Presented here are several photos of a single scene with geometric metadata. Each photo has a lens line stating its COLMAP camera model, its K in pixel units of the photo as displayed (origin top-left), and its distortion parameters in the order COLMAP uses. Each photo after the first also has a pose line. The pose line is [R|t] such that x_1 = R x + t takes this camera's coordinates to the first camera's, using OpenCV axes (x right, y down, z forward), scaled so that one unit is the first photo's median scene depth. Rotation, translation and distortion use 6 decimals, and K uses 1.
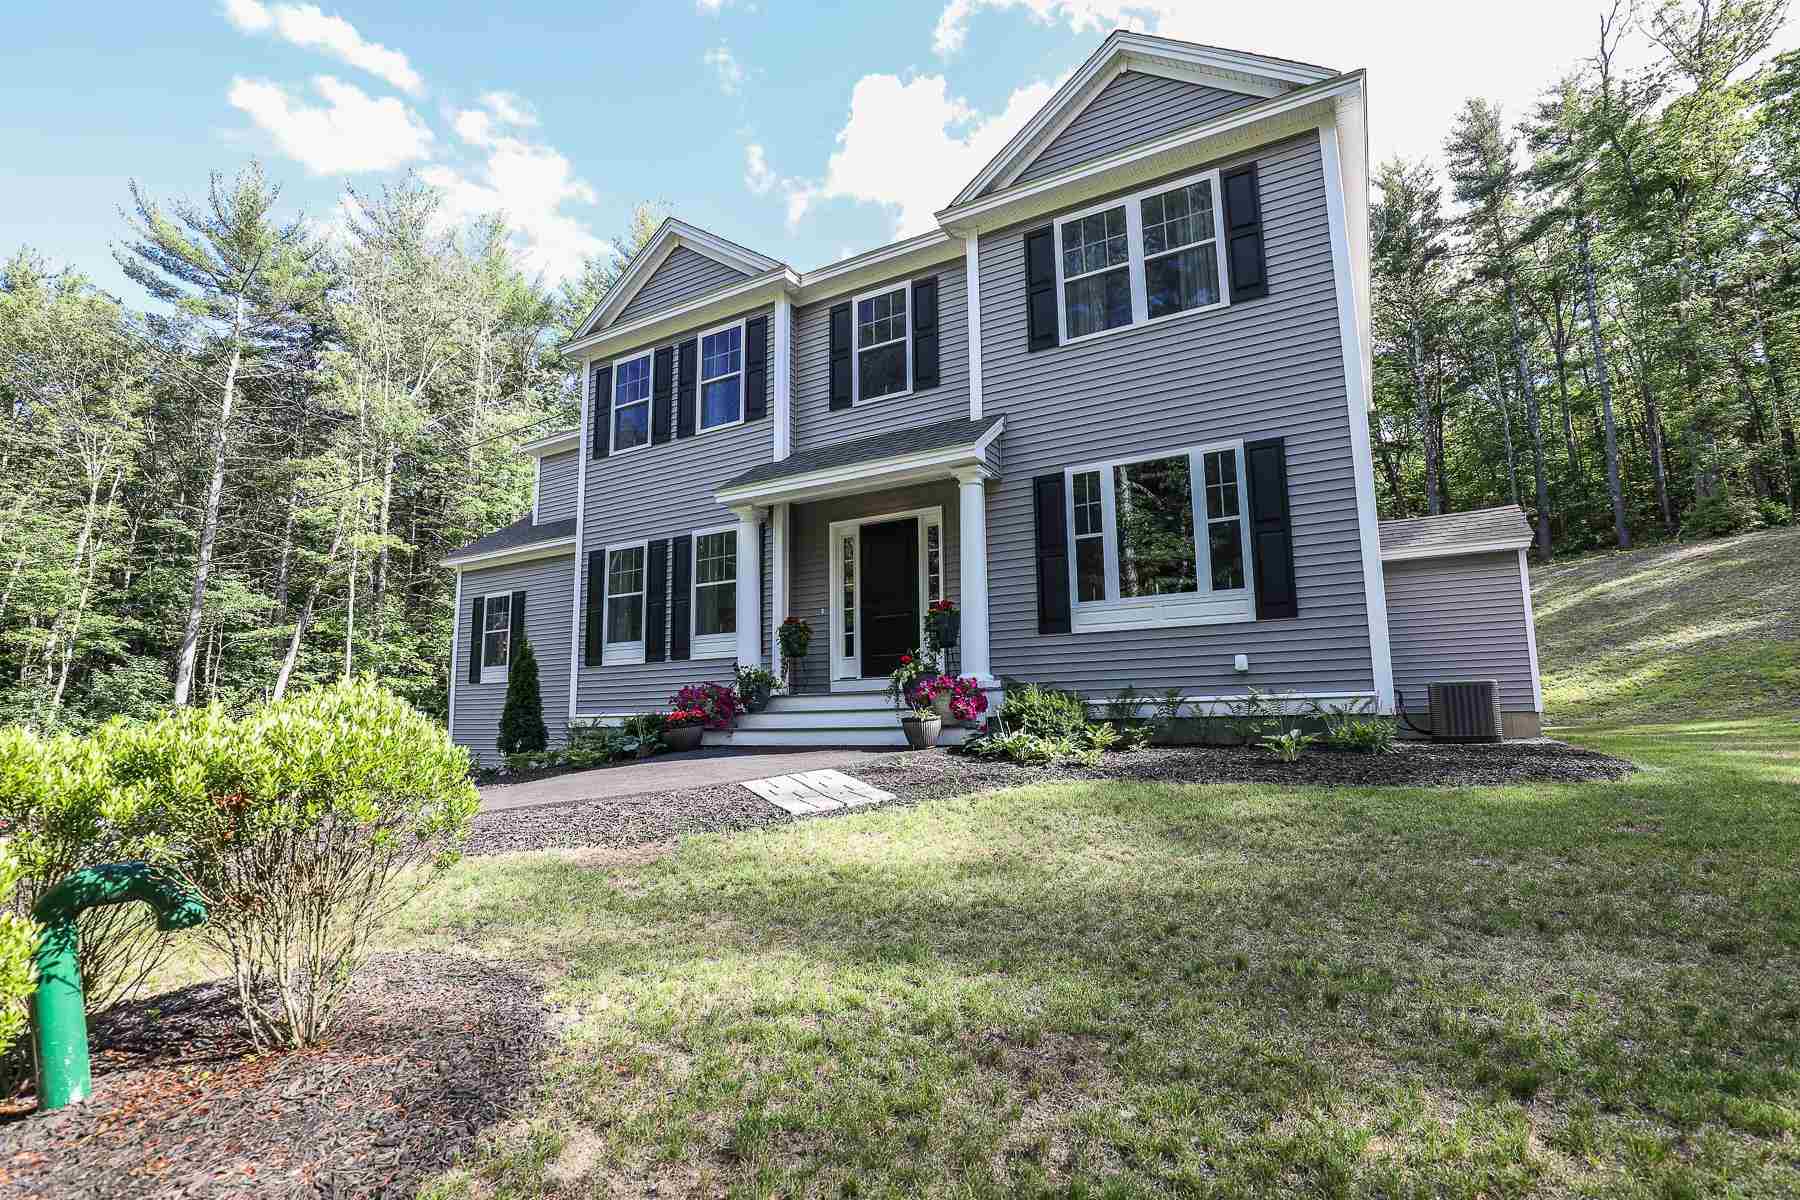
lens RADIAL K [[867.6, 0, 900.0], [0, 867.6, 600.0], [0, 0, 1]] dist [-0.027765, 0.001939]
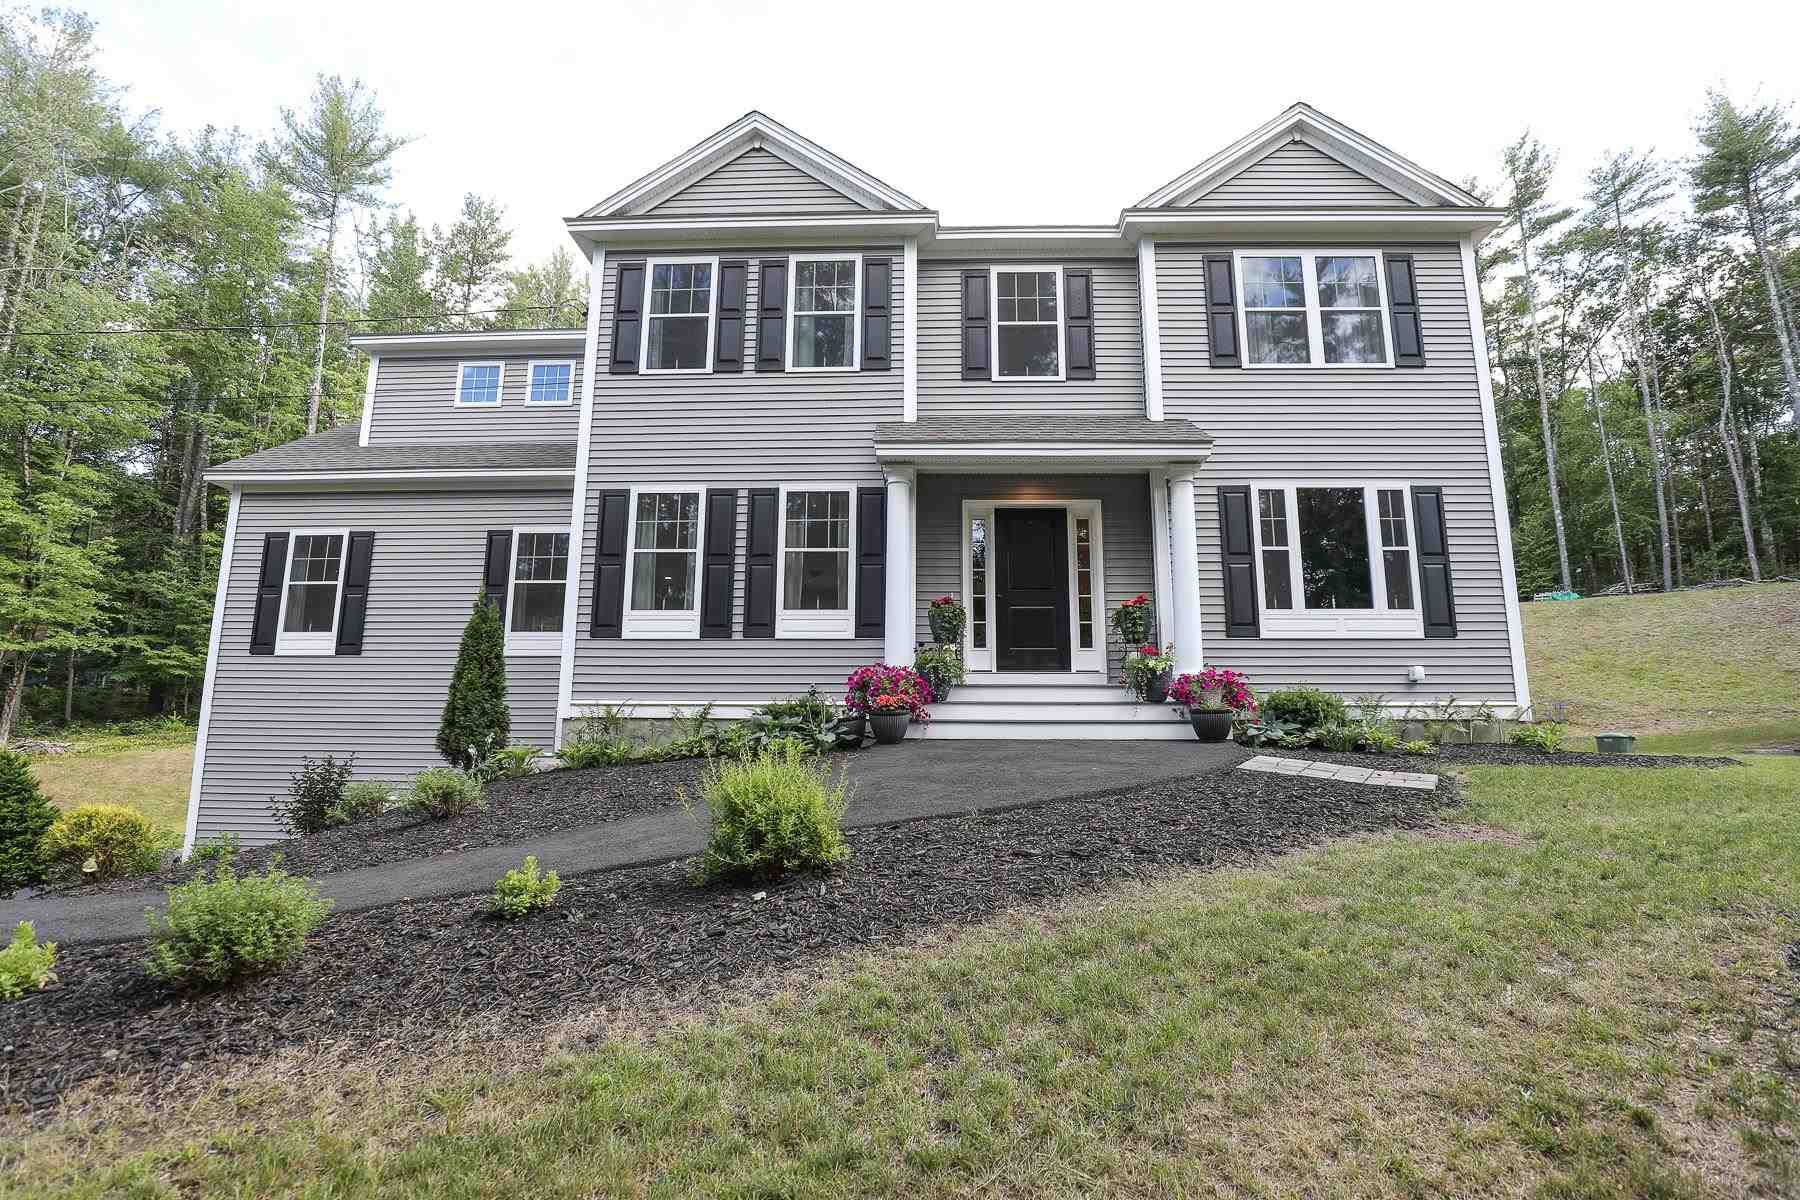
lens RADIAL K [[867.6, 0, 900.0], [0, 867.6, 600.0], [0, 0, 1]] dist [-0.027765, 0.001939]
pose [[0.877614, 0.103378, 0.468089, -0.531799], [-0.085867, 0.994578, -0.058662, 0.071900], [-0.471615, 0.011289, 0.881732, 0.219001]]
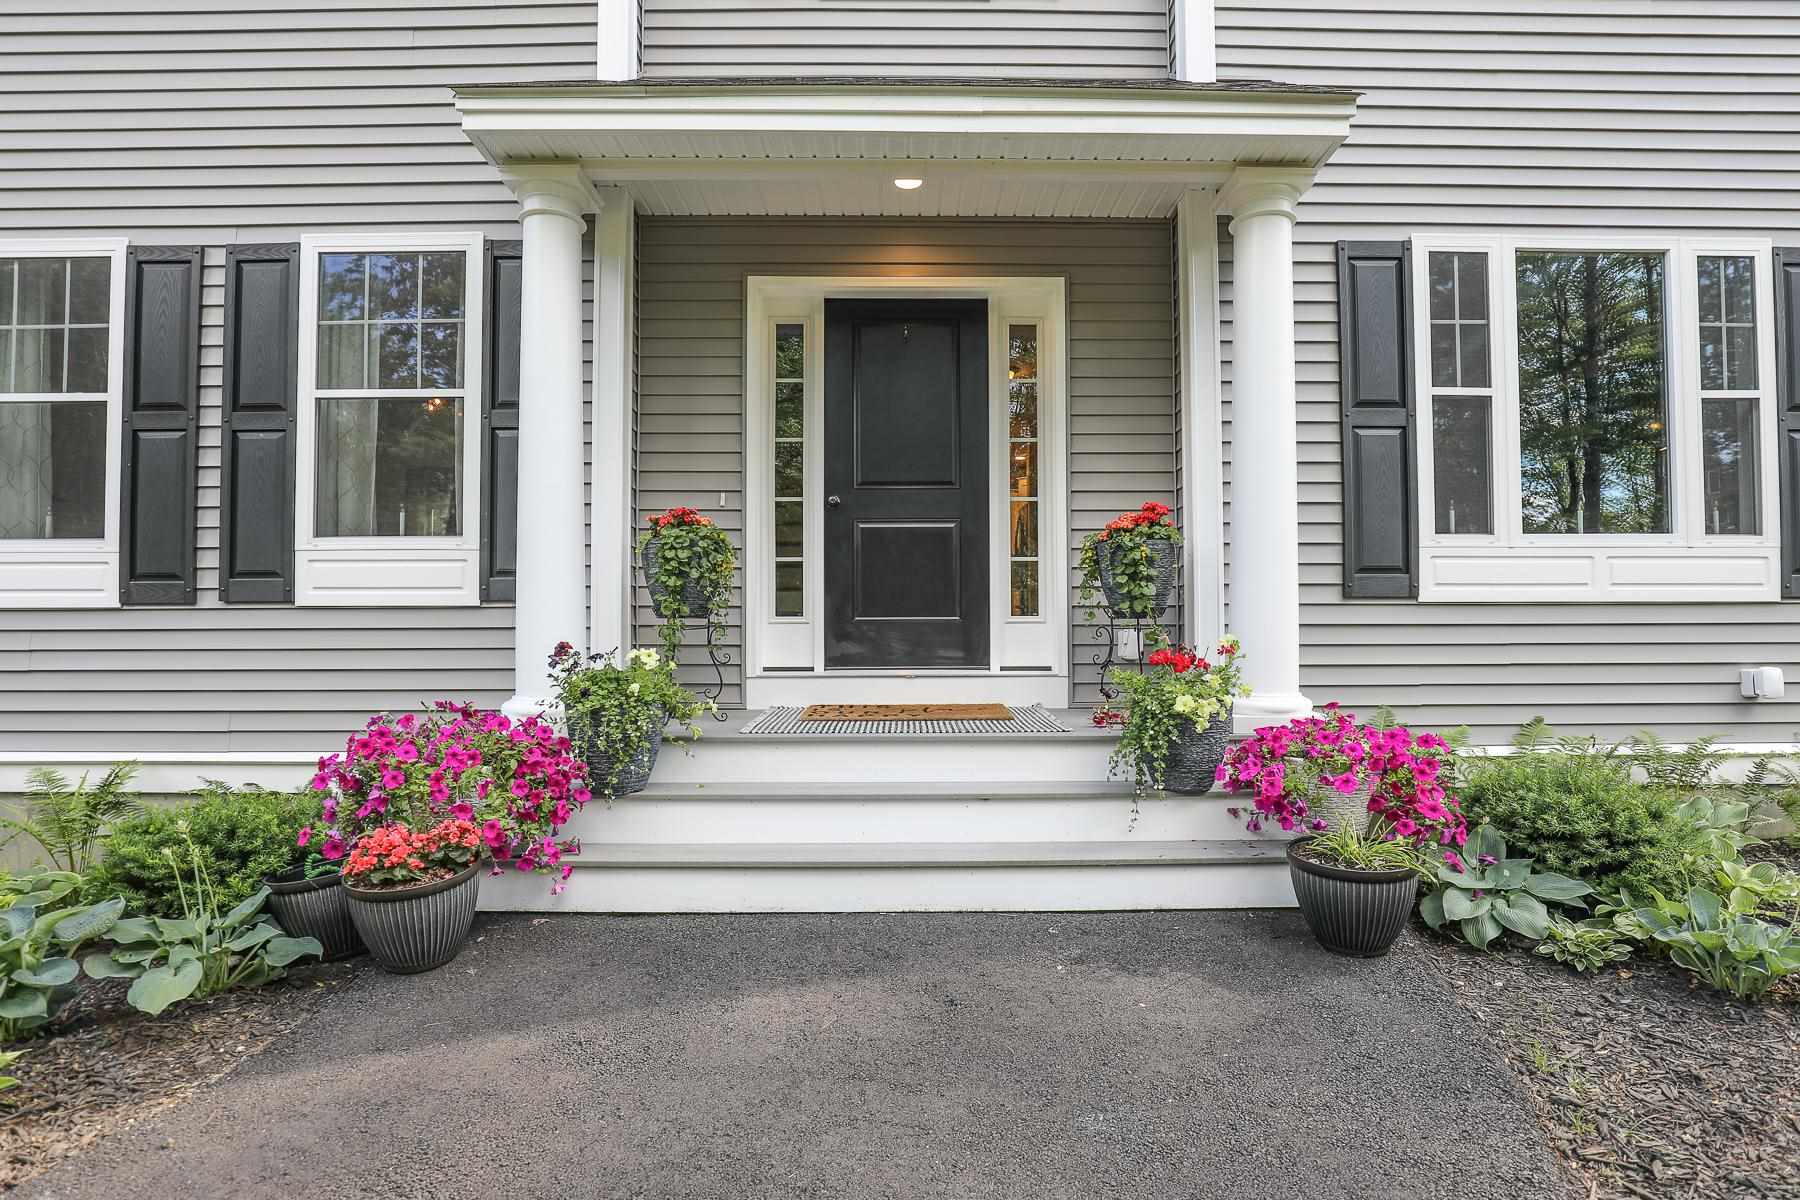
lens RADIAL K [[926.4, 0, 900.0], [0, 926.4, 600.0], [0, 0, 1]] dist [-0.022606, 0.001399]
pose [[0.858712, 0.027801, 0.511704, -0.223832], [-0.082787, 0.992937, 0.084981, 0.015492], [-0.505728, -0.115337, 0.854949, 0.563238]]
